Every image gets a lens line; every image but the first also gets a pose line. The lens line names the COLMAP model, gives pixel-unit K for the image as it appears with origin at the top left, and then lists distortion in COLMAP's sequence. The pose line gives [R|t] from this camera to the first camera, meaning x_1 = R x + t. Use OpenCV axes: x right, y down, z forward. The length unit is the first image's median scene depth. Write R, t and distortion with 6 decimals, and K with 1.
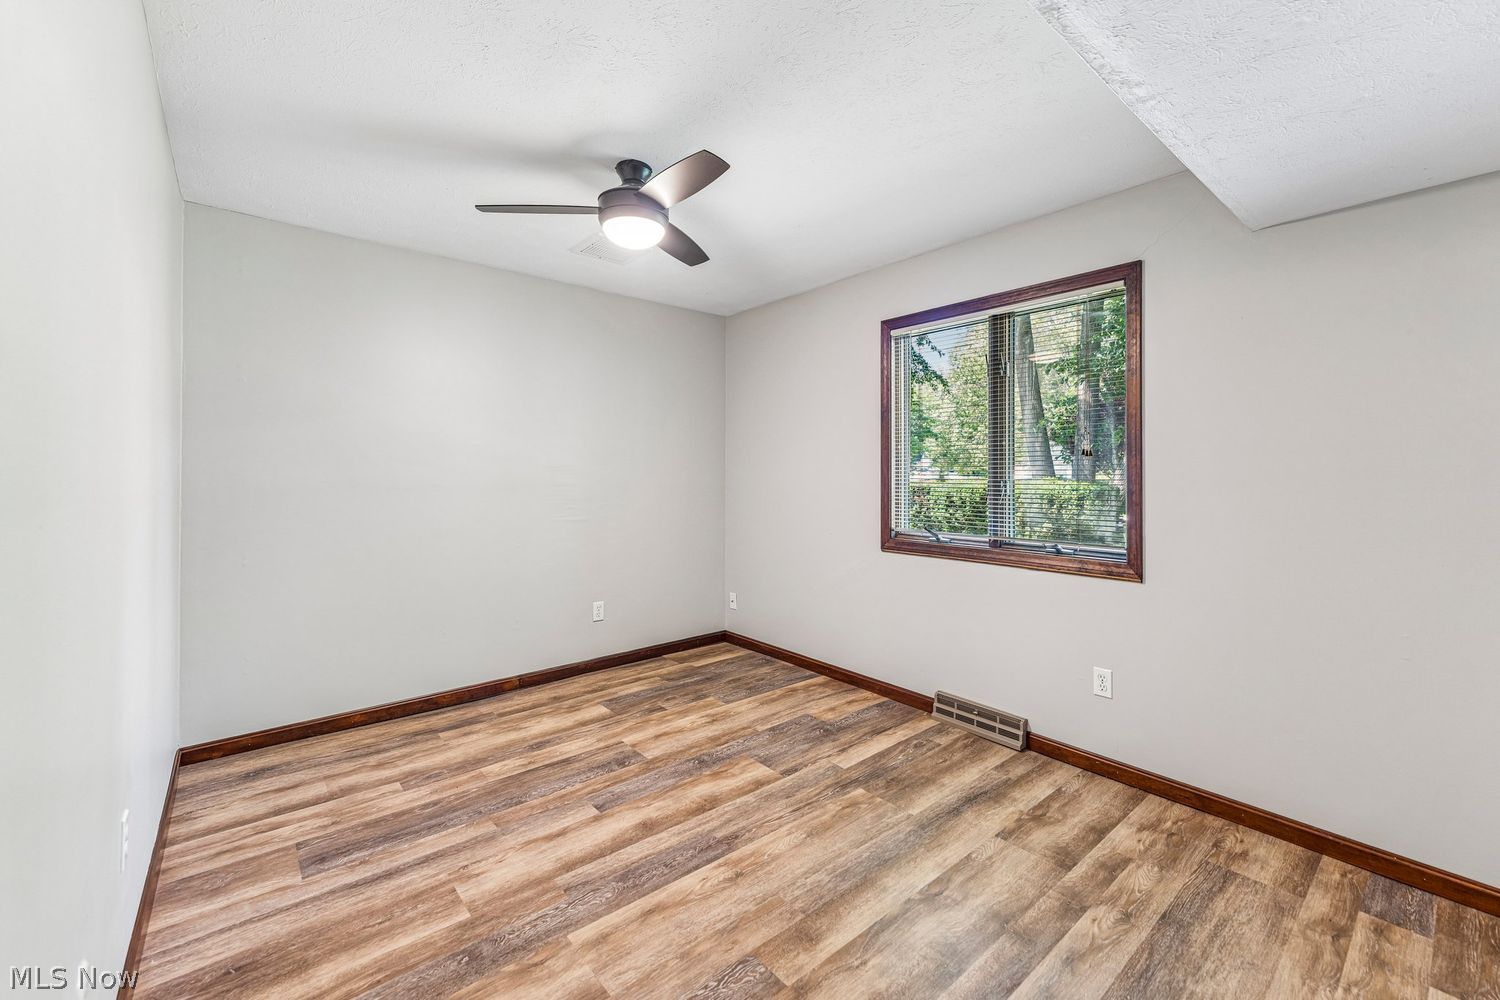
lens RADIAL K [[600.5, 0, 753.0], [0, 600.5, 496.4], [0, 0, 1]] dist [0.000681, 0.000022]
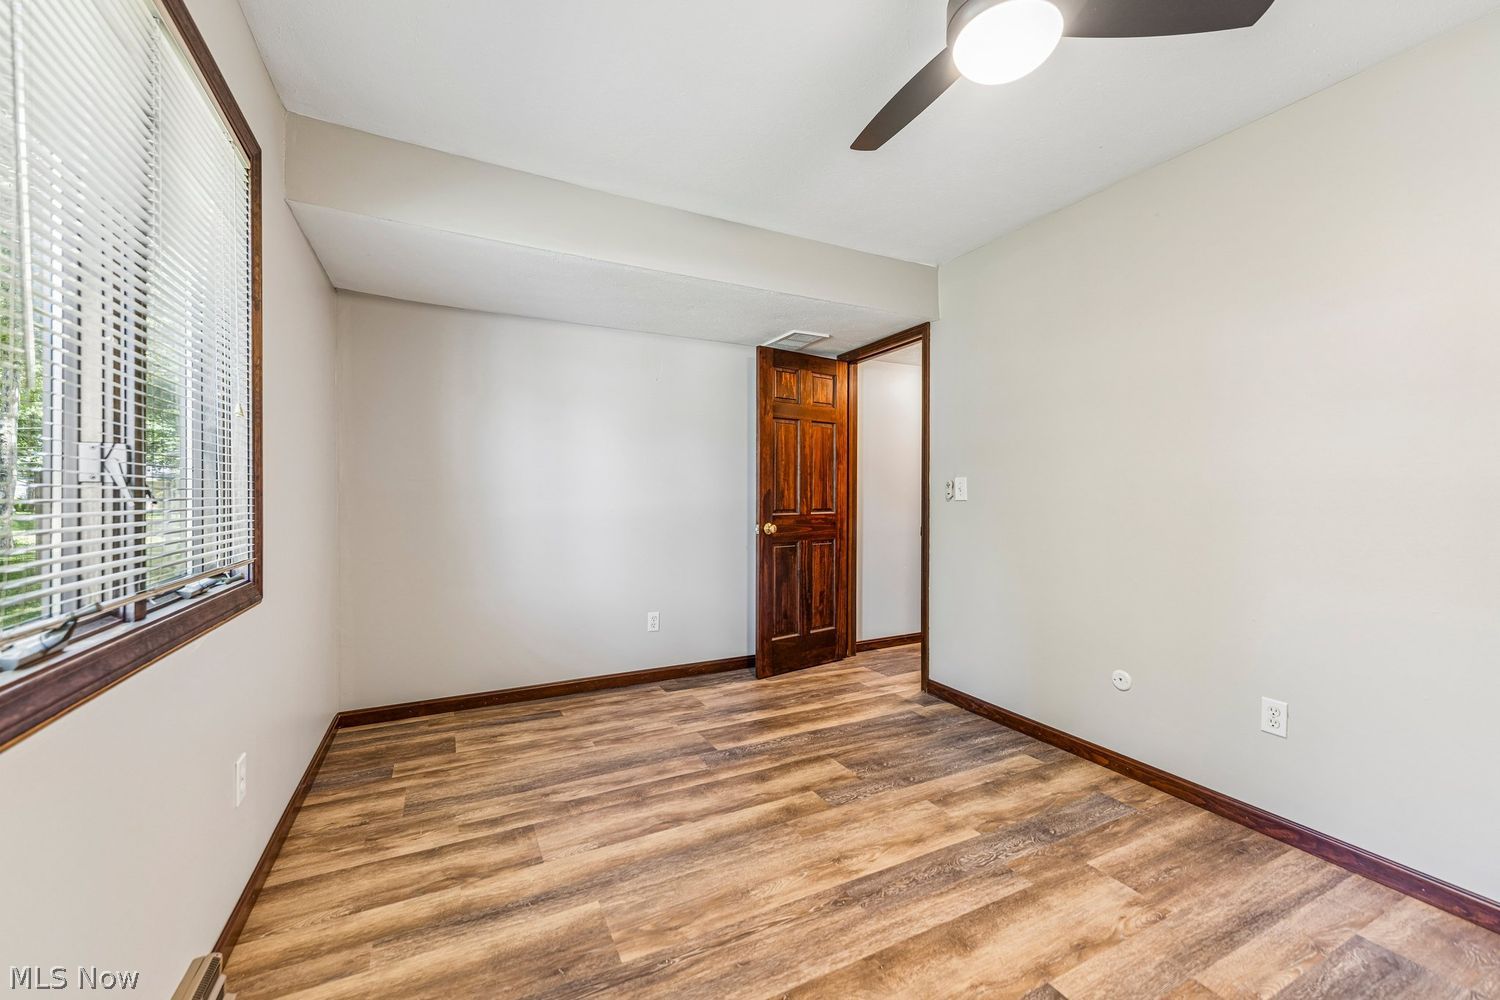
lens RADIAL K [[600.5, 0, 753.0], [0, 600.5, 496.4], [0, 0, 1]] dist [0.000681, 0.000022]
pose [[-0.974938, -0.005111, 0.222417, -0.102881], [0.003122, 0.999323, 0.036650, -0.010603], [-0.222454, 0.036426, -0.974263, 1.914569]]
